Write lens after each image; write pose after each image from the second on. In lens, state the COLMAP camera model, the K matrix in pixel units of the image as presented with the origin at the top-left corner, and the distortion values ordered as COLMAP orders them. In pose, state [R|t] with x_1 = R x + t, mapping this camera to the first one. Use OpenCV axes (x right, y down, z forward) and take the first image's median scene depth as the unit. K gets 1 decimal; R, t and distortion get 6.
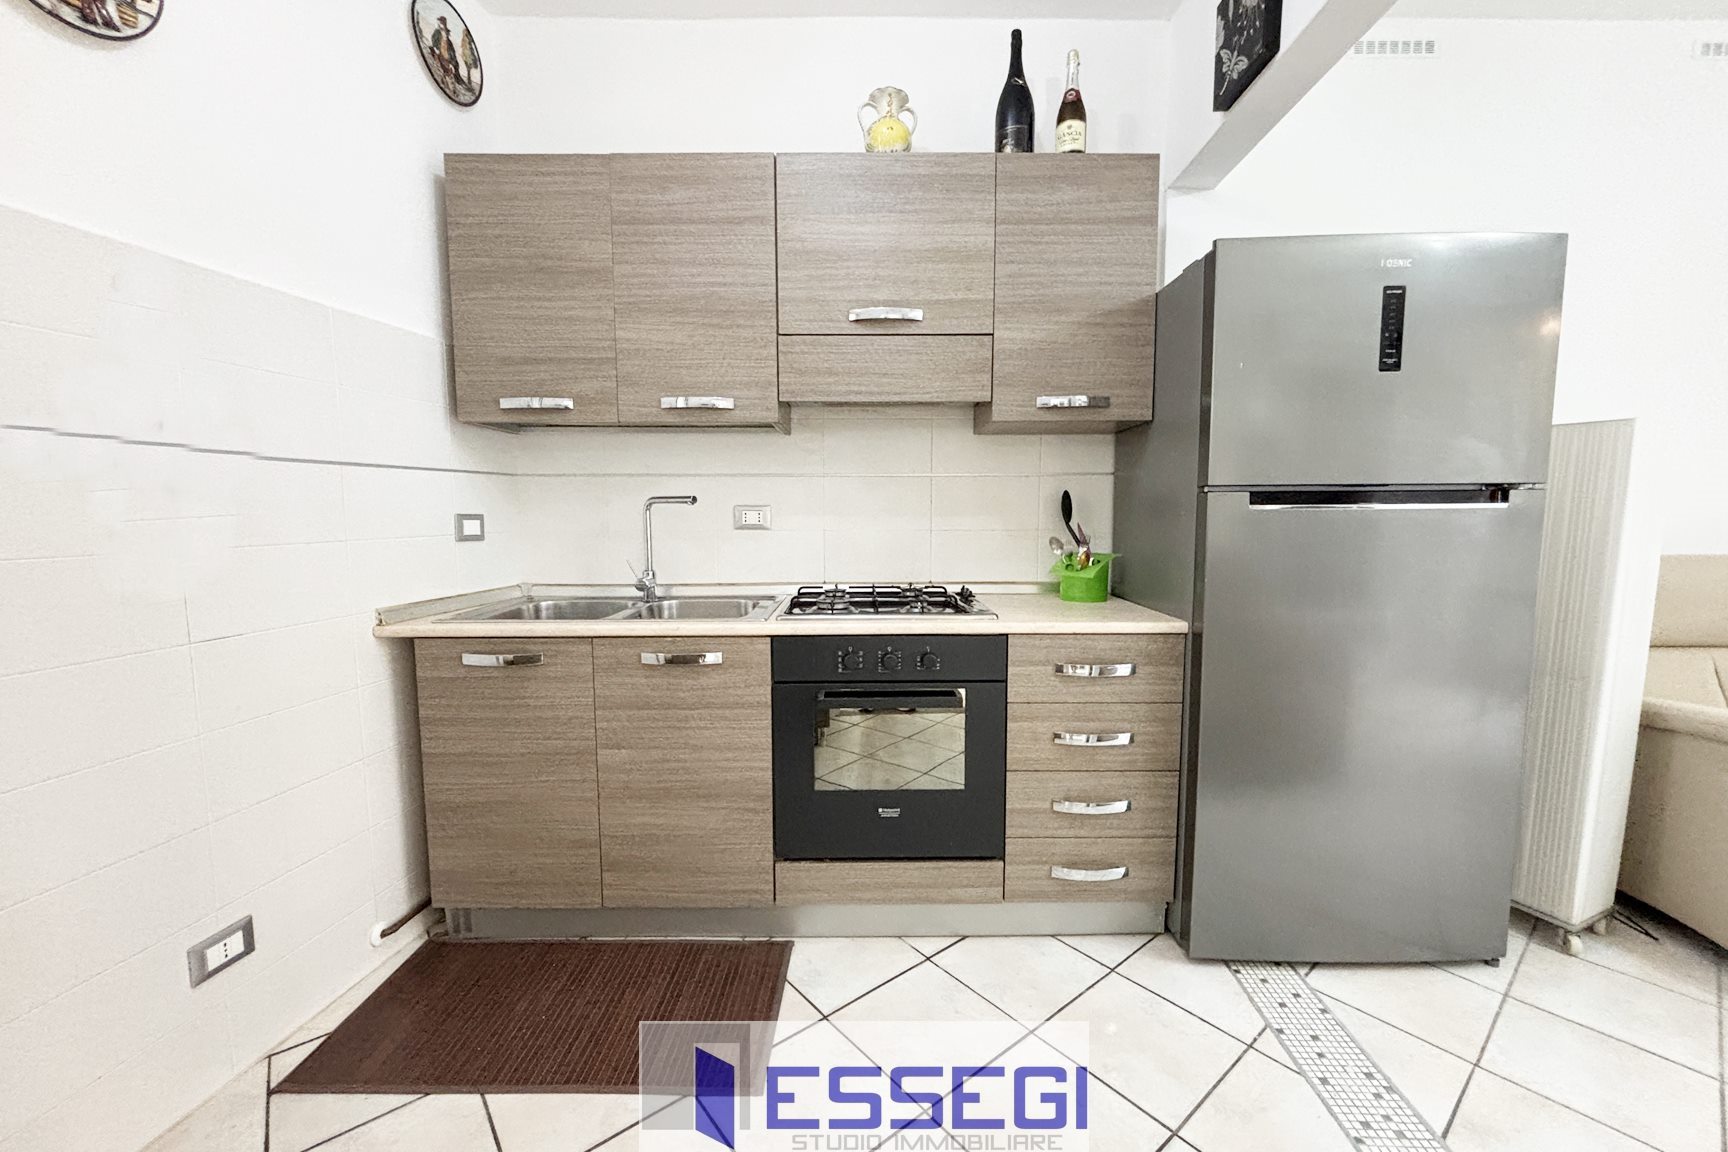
lens RADIAL K [[701.1, 0, 866.2], [0, 701.1, 571.3], [0, 0, 1]] dist [0.000576, -0.000934]
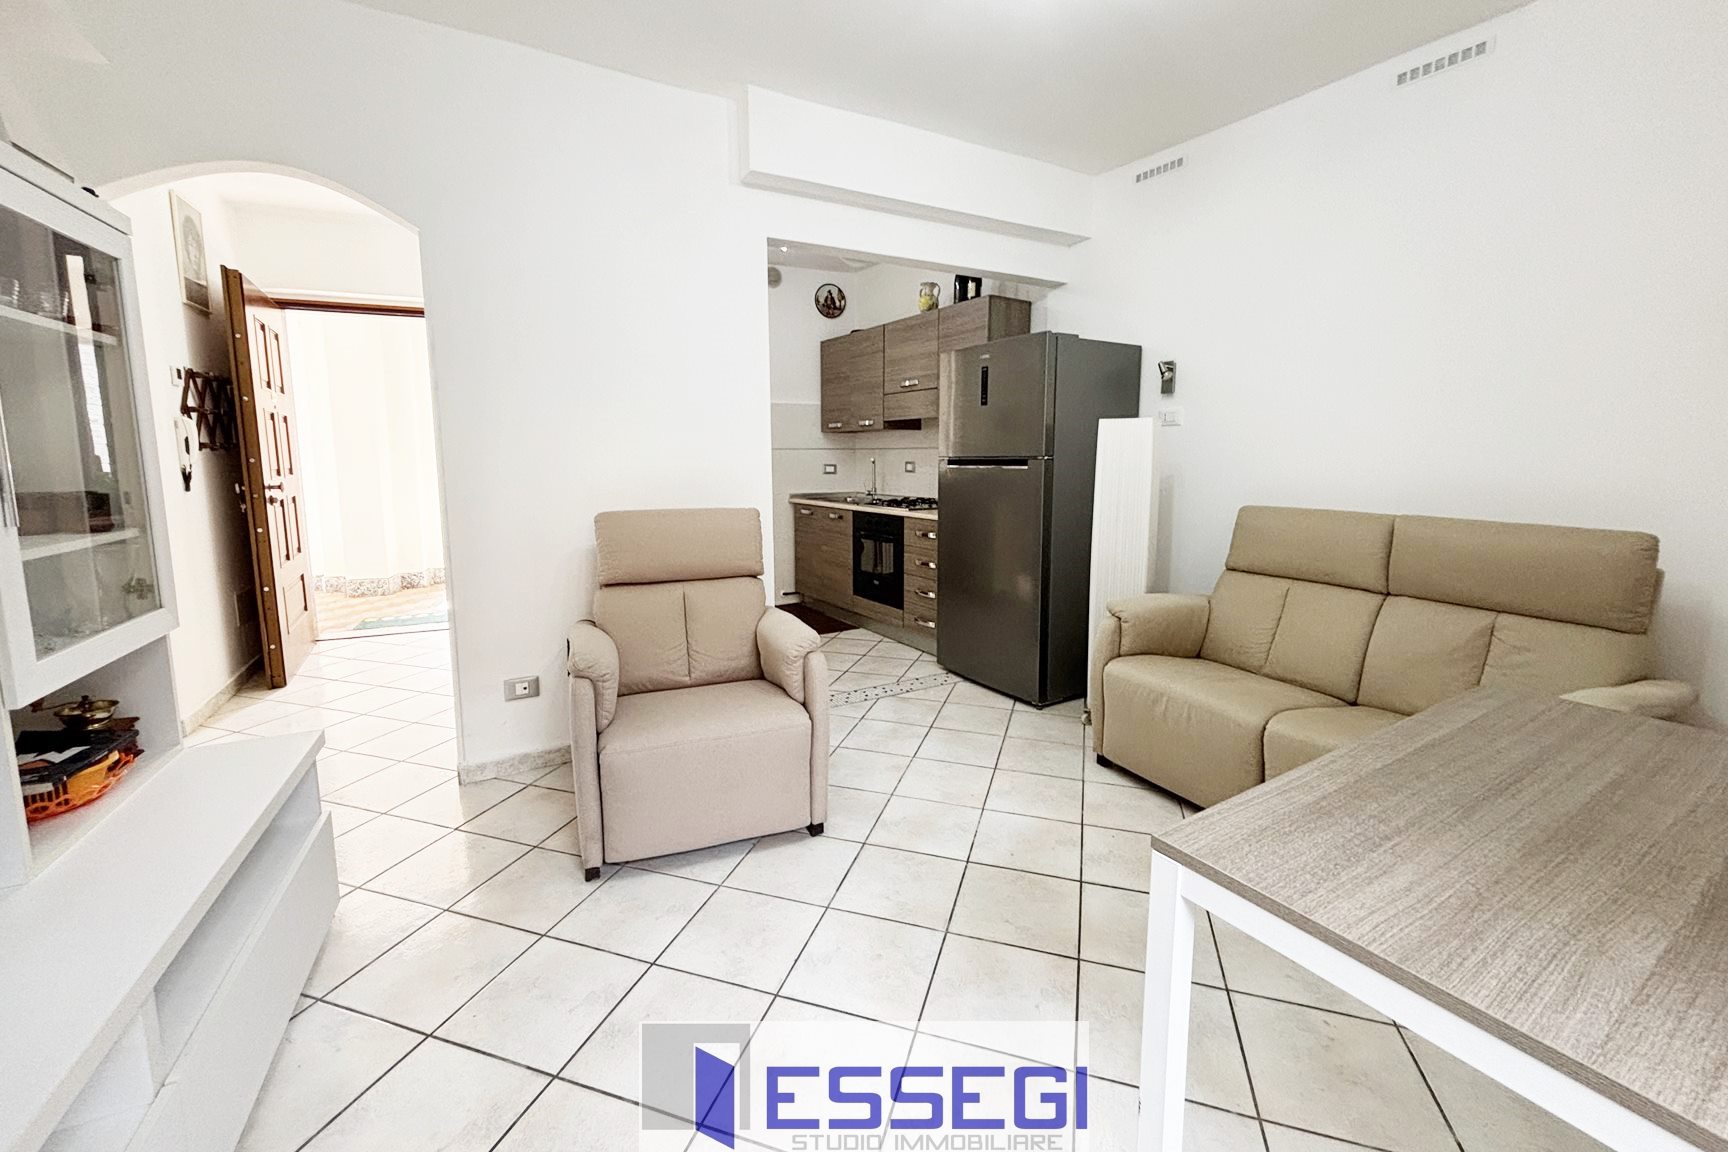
lens RADIAL K [[701.1, 0, 867.7], [0, 701.1, 542.4], [0, 0, 1]] dist [0.000576, -0.000934]
pose [[0.538010, 0.106717, -0.836156, 2.094148], [-0.077794, 0.994006, 0.076808, 0.000544], [0.839341, 0.023724, 0.543087, -0.419567]]
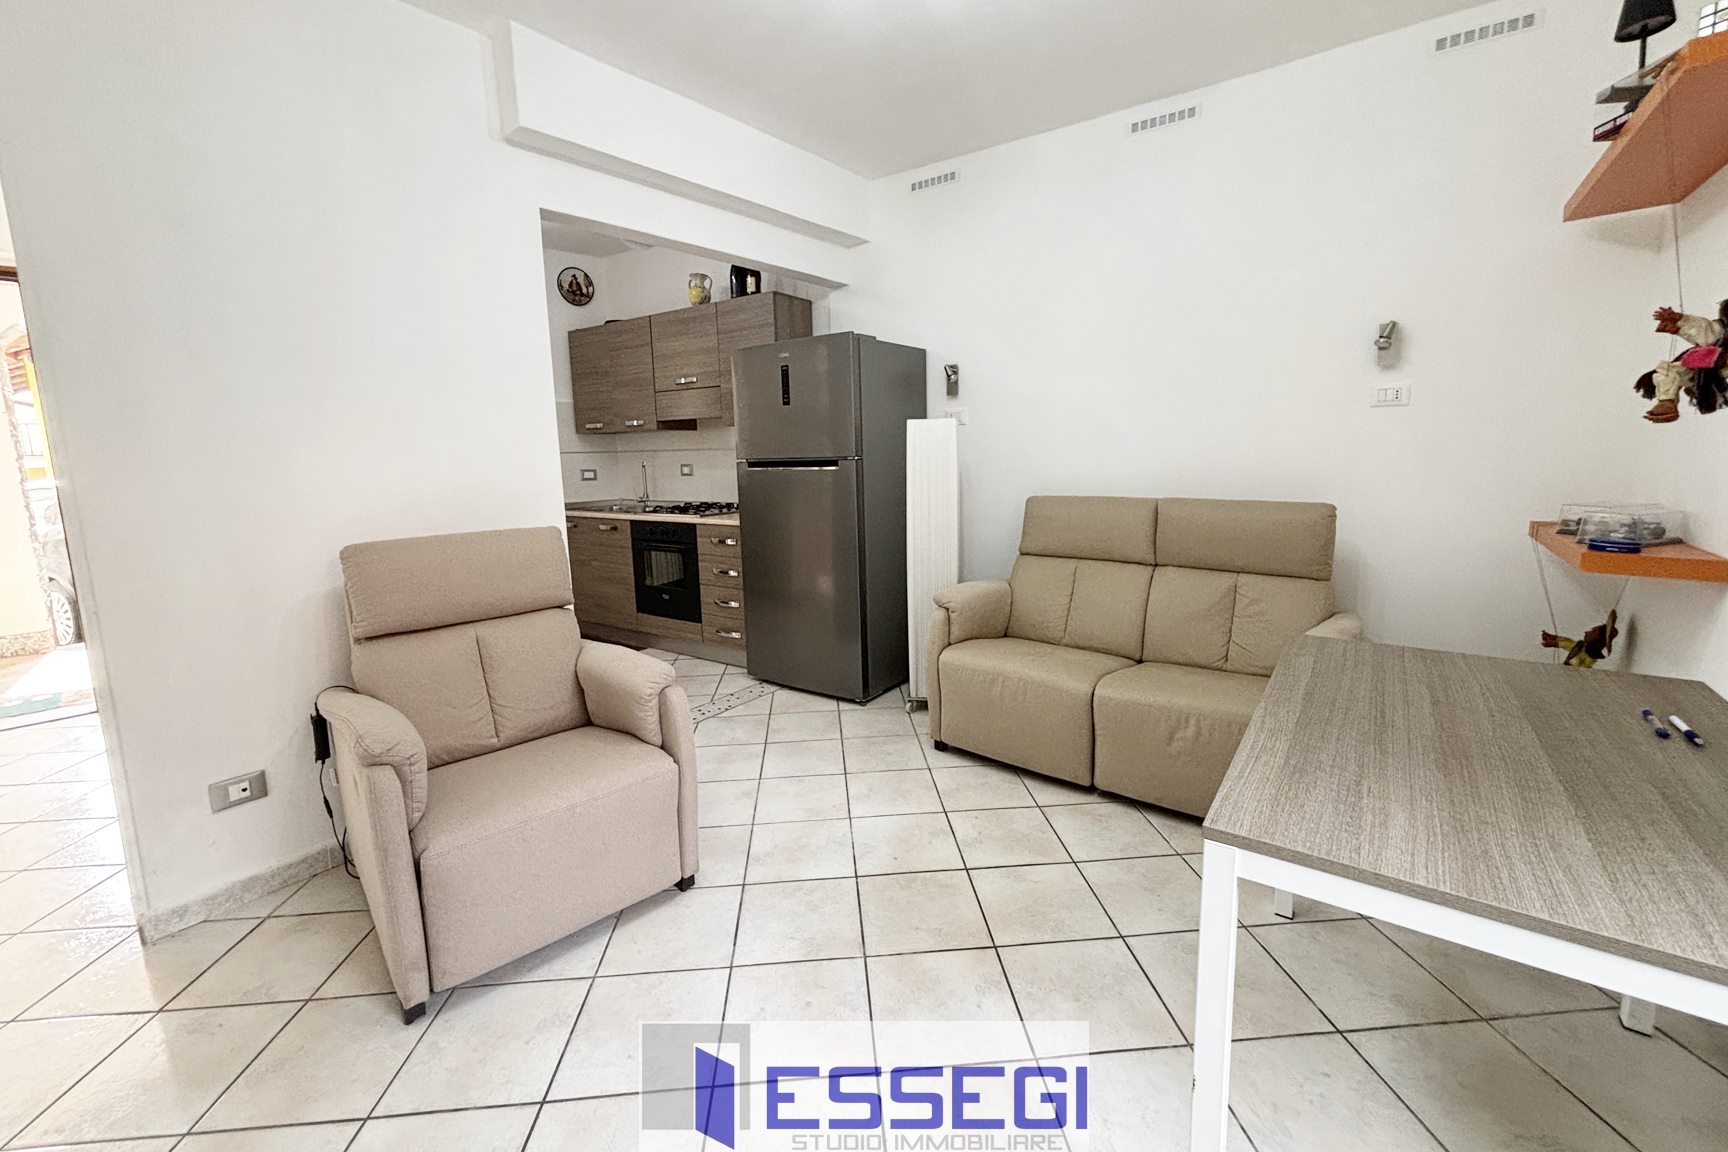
lens RADIAL K [[701.1, 0, 866.7], [0, 701.1, 548.4], [0, 0, 1]] dist [0.000576, -0.000934]
pose [[0.816020, 0.063705, -0.574502, 1.895033], [-0.030396, 0.997262, 0.067409, -0.001523], [0.577224, -0.037544, 0.815722, -0.530107]]
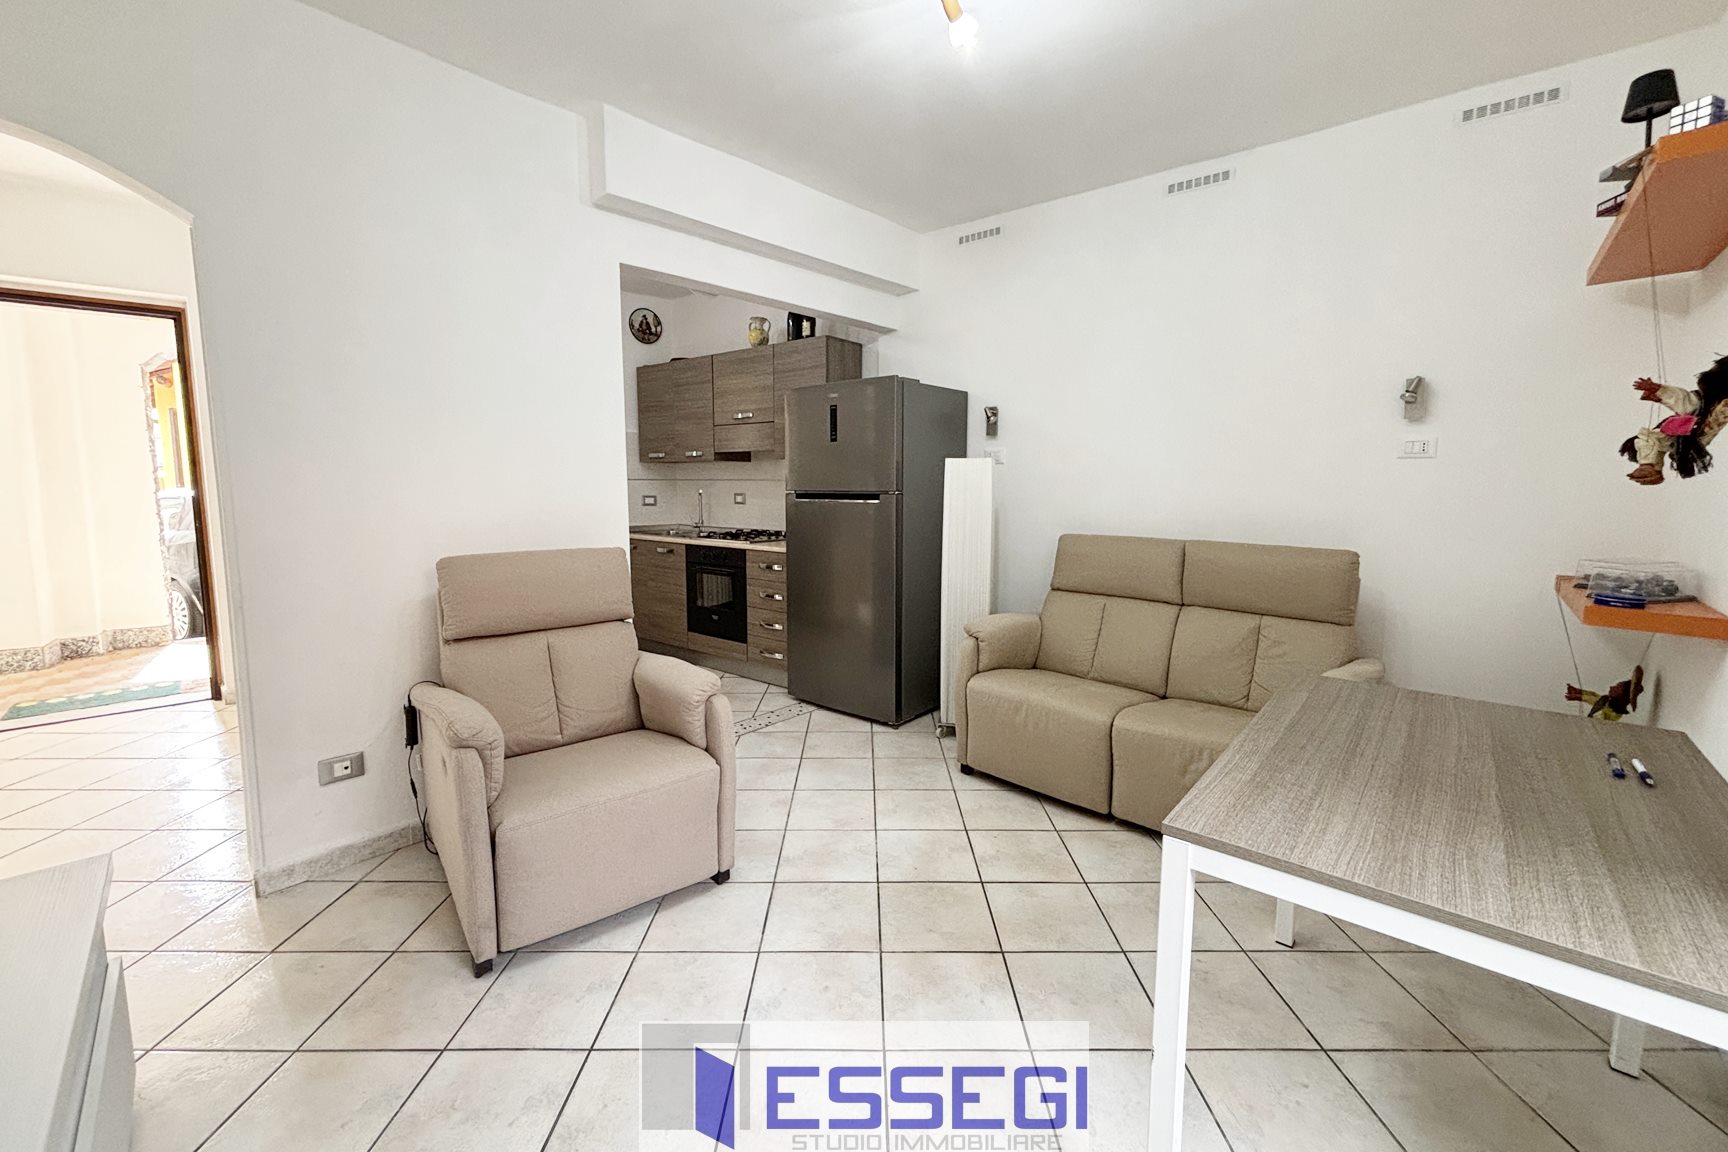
lens RADIAL K [[701.1, 0, 867.0], [0, 701.1, 555.3], [0, 0, 1]] dist [0.000576, -0.000934]
pose [[0.772266, 0.071371, -0.631278, 1.978980], [-0.062814, 0.997379, 0.035918, -0.004471], [0.632187, 0.011914, 0.774725, -0.598744]]
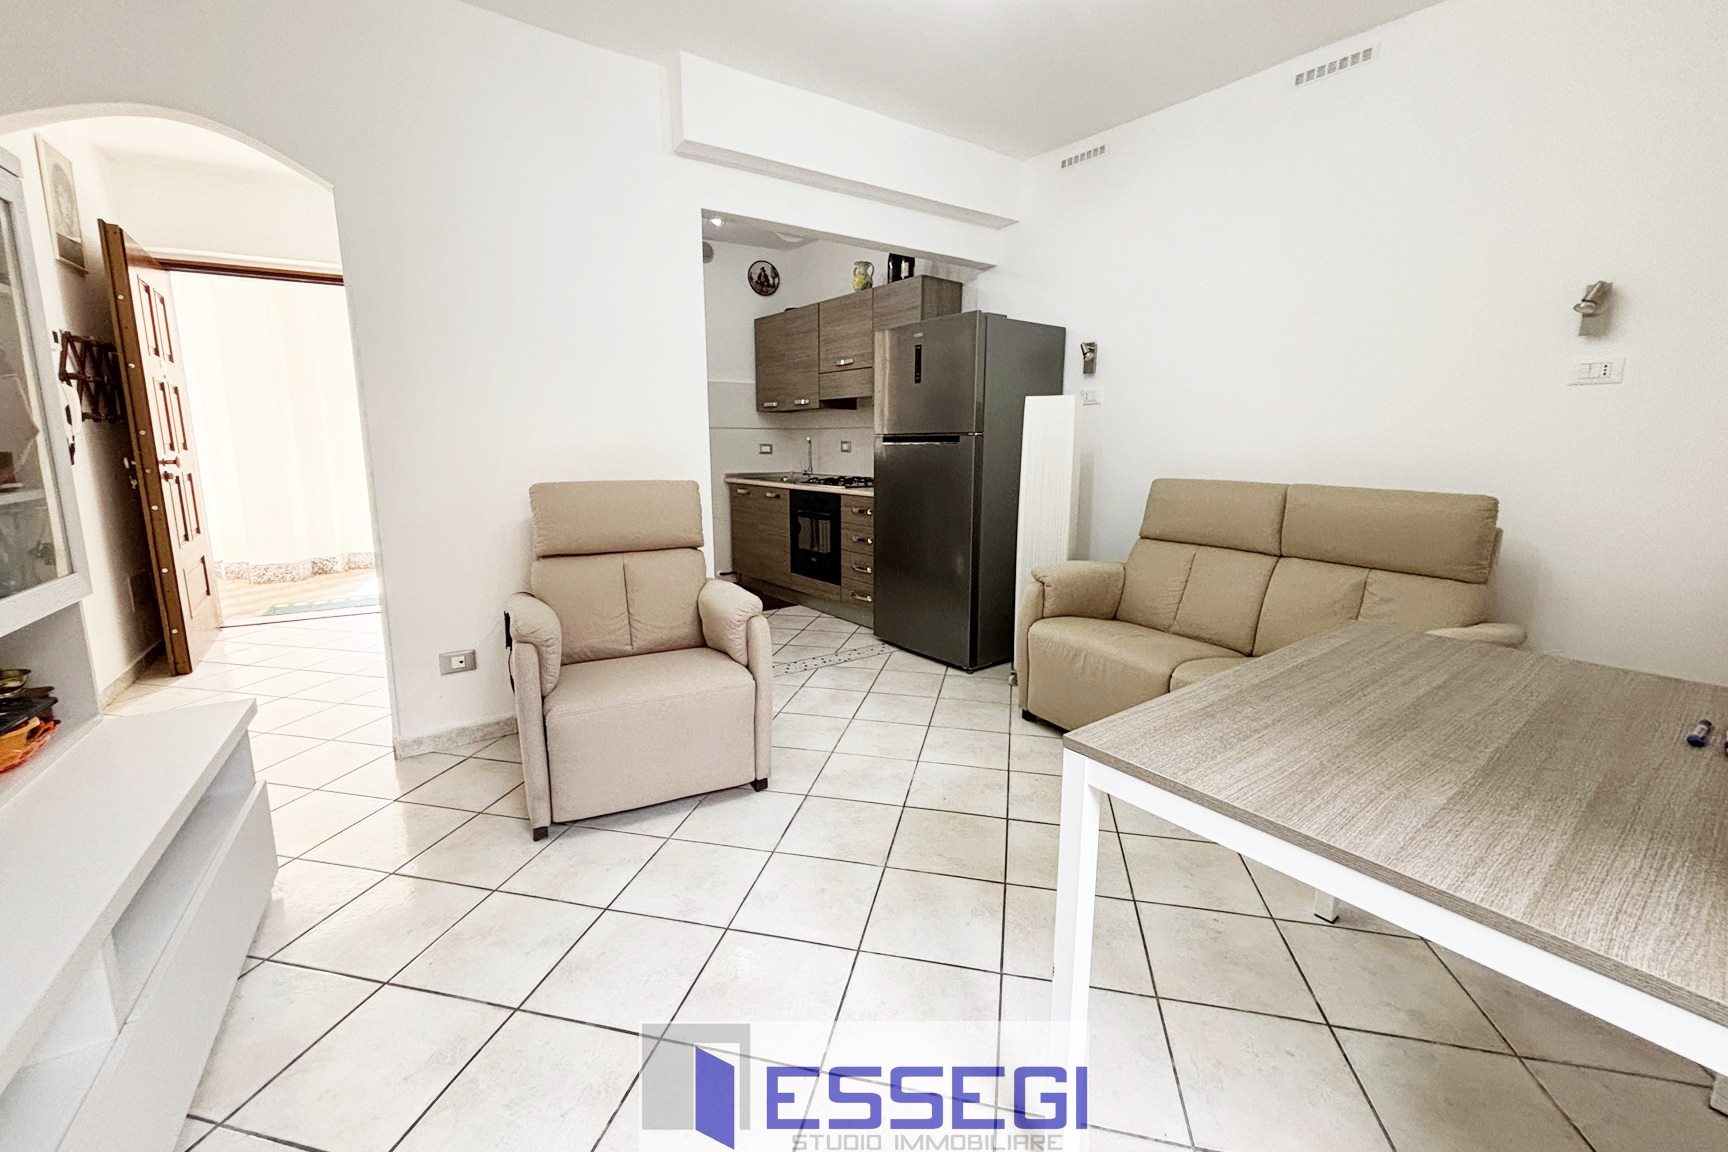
lens RADIAL K [[701.1, 0, 868.3], [0, 701.1, 556.5], [0, 0, 1]] dist [0.000576, -0.000934]
pose [[0.614987, 0.132294, -0.777361, 2.136975], [-0.077739, 0.991195, 0.107185, 0.033985], [0.784696, -0.005486, 0.619856, -0.455855]]
